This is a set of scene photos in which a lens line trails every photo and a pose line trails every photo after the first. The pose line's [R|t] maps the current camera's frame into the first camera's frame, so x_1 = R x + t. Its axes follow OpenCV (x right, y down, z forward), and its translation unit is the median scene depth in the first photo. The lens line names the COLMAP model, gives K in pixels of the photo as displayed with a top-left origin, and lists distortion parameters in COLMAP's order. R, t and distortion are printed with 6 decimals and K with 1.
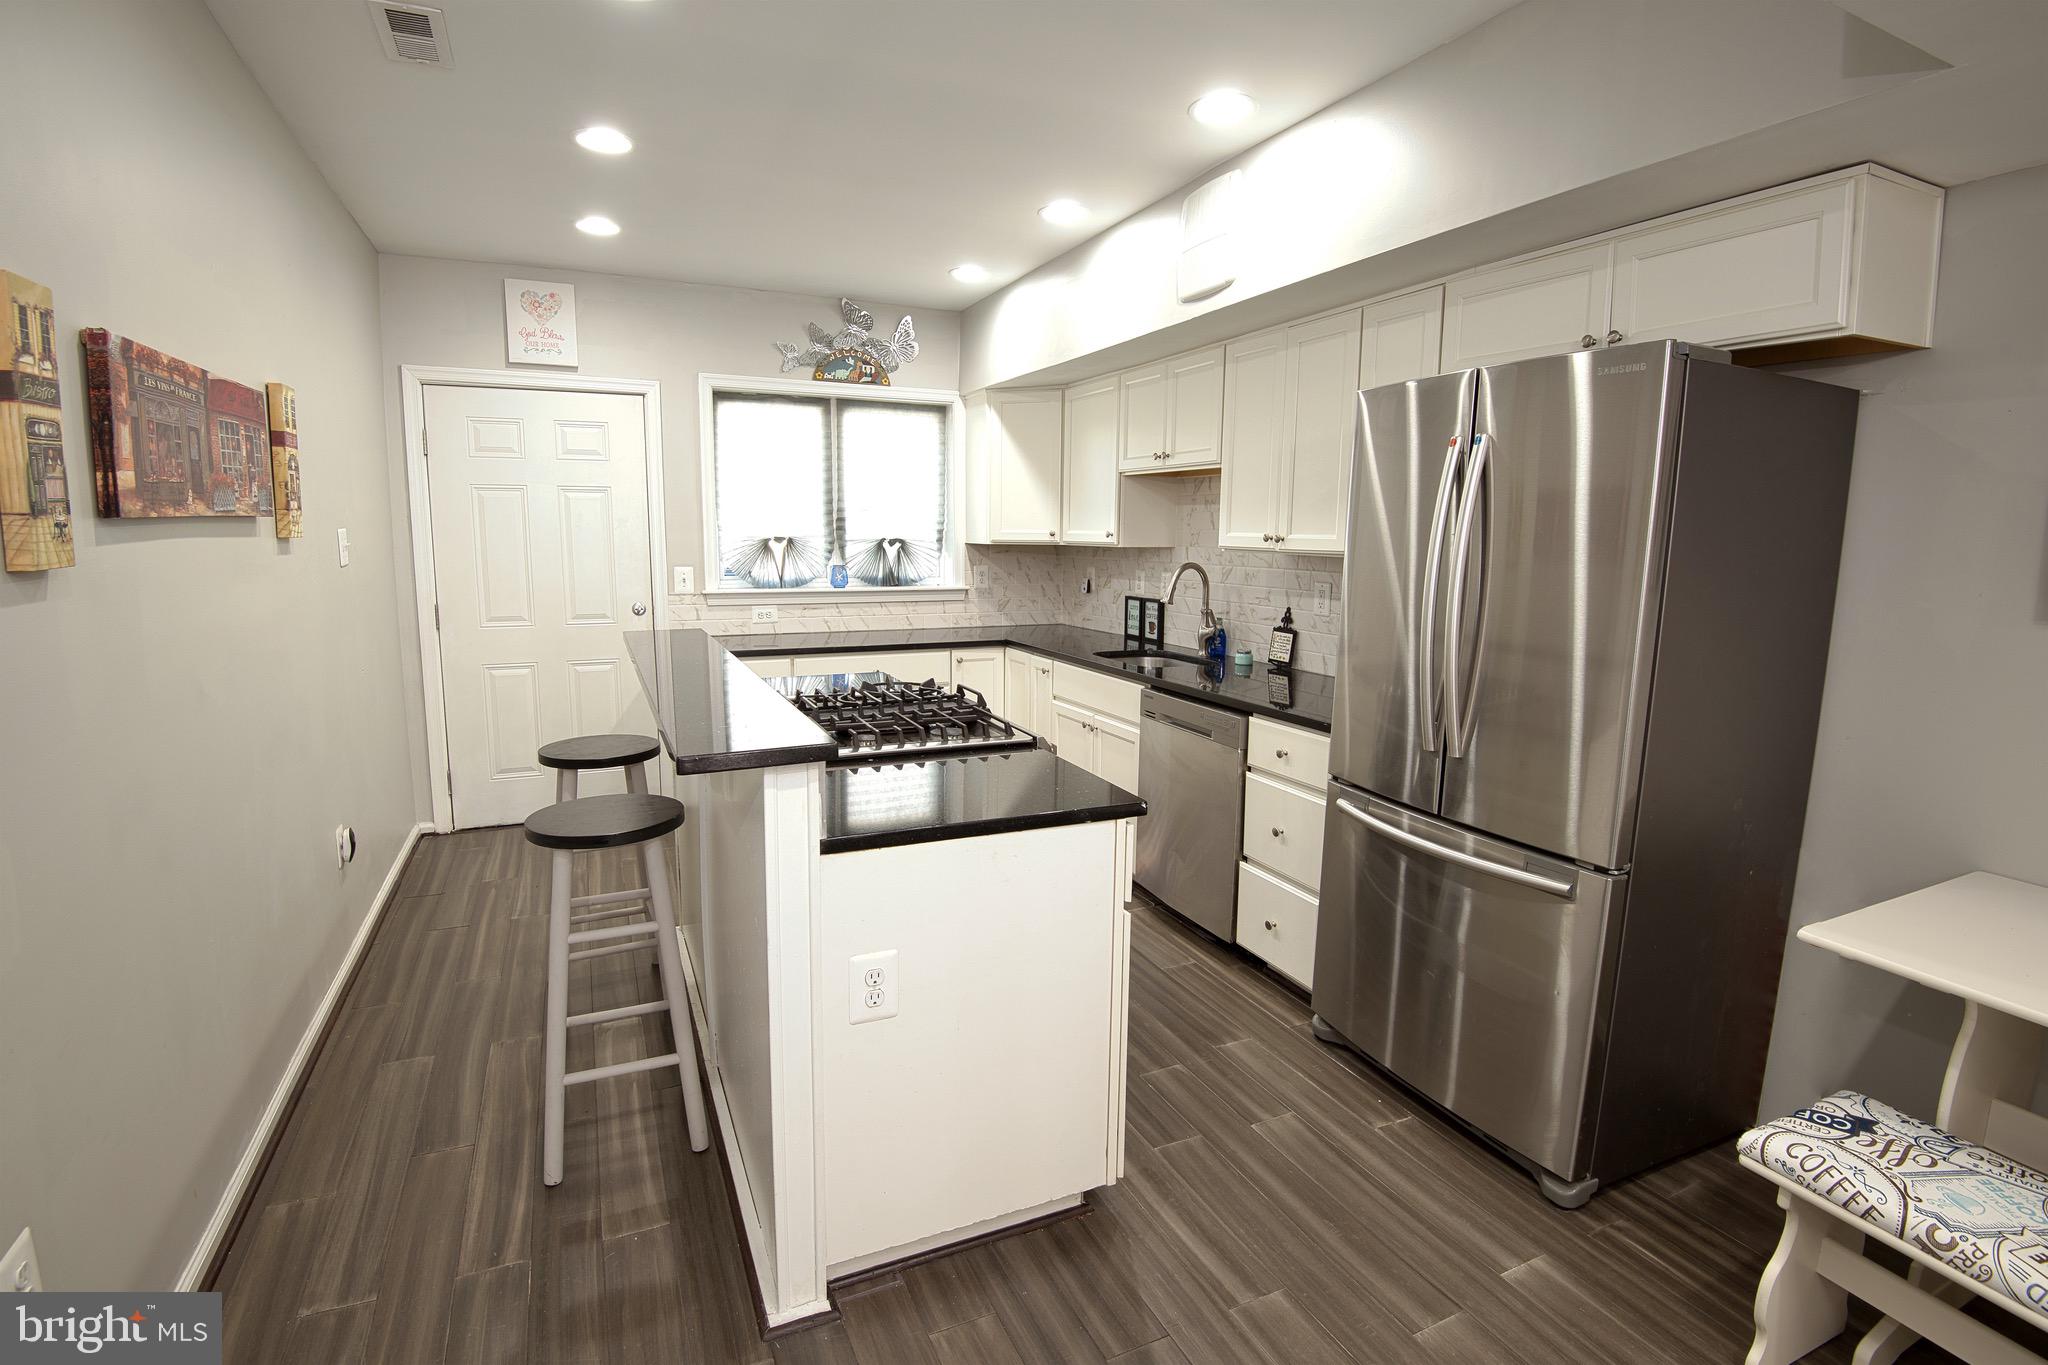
lens RADIAL K [[989.6, 0, 1022.3], [0, 989.6, 674.7], [0, 0, 1]] dist [-0.001026, -0.059855]
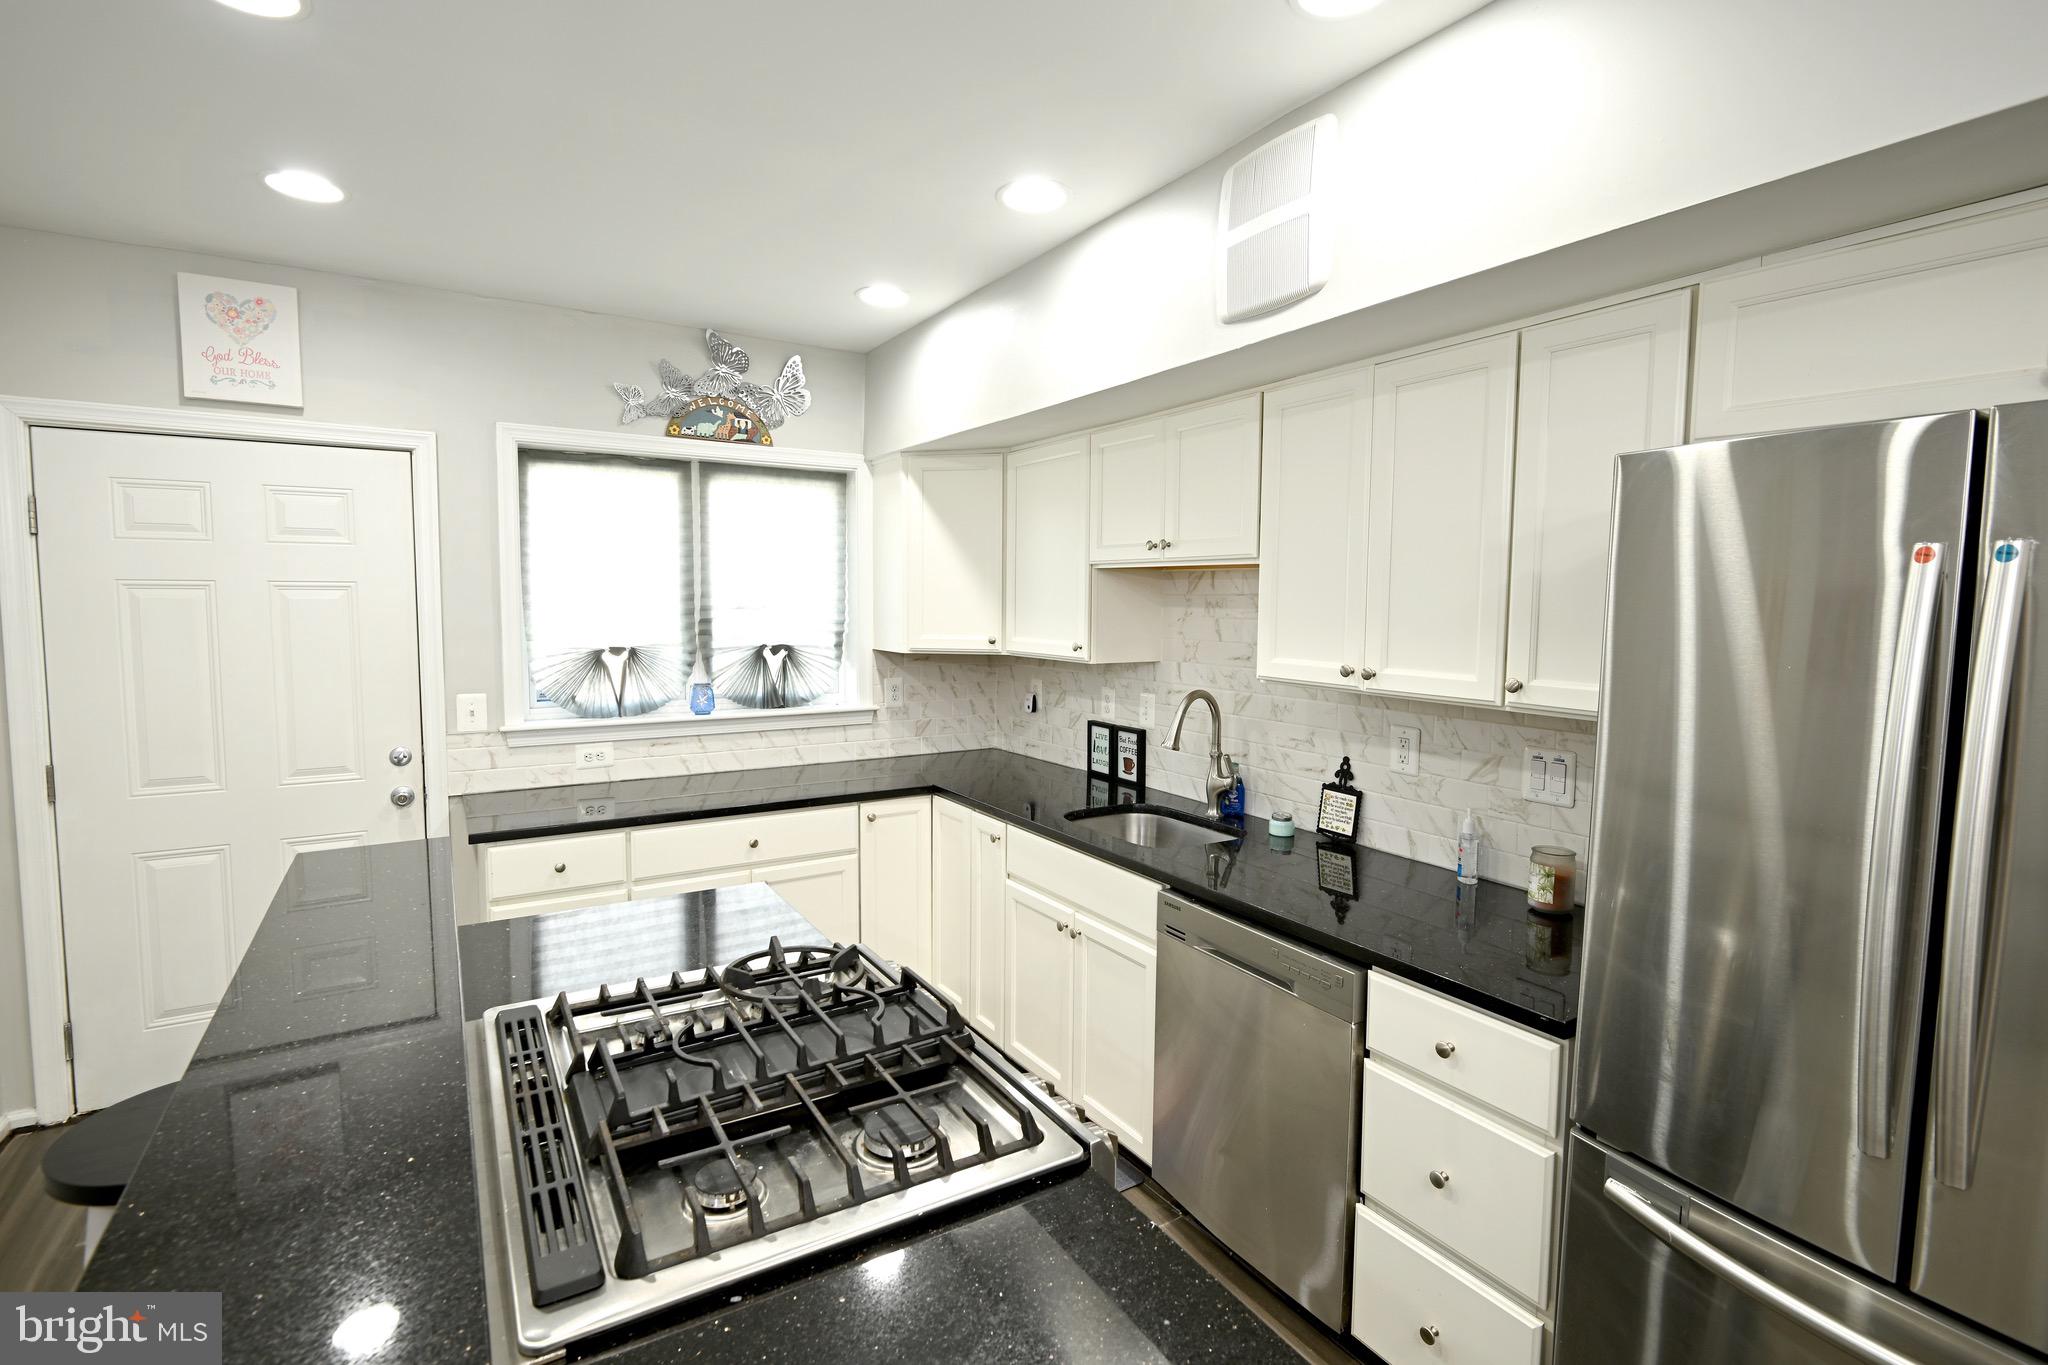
lens RADIAL K [[975.4, 0, 1022.0], [0, 975.4, 665.0], [0, 0, 1]] dist [0.001959, -0.007804]
pose [[0.992681, -0.010648, 0.120297, -0.038080], [0.019454, 0.997196, -0.072264, -0.071679], [-0.119191, 0.074075, 0.990104, 0.266551]]
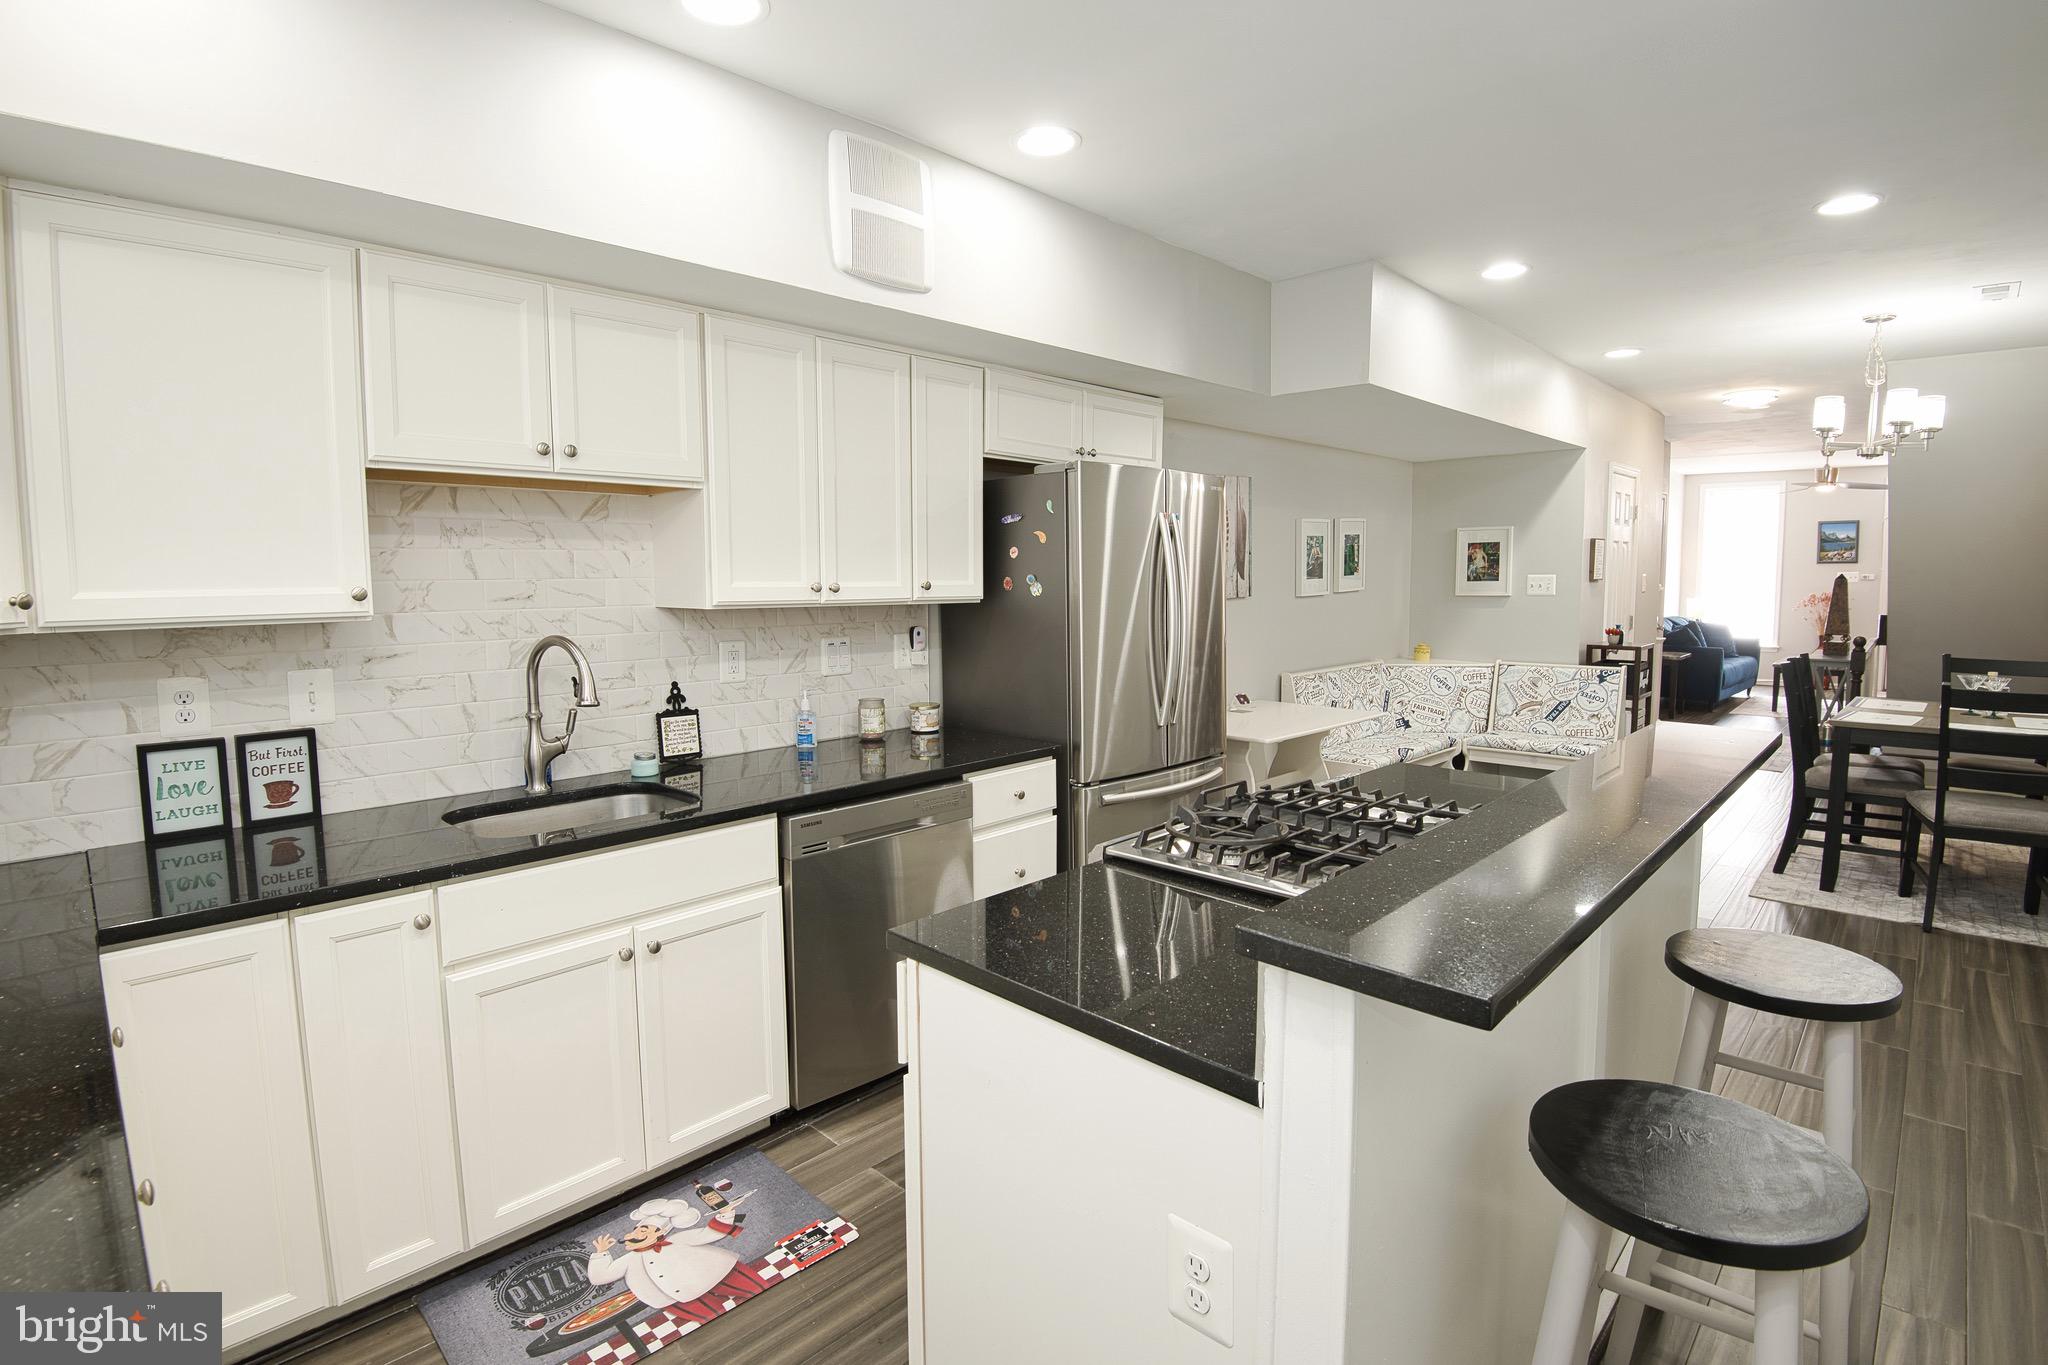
lens RADIAL K [[982.8, 0, 1016.2], [0, 982.8, 663.3], [0, 0, 1]] dist [-0.004320, -0.003501]
pose [[-0.364613, -0.091090, 0.926693, -0.412780], [0.137890, 0.978949, 0.150480, -0.128264], [-0.920893, 0.182649, -0.344377, 0.828780]]
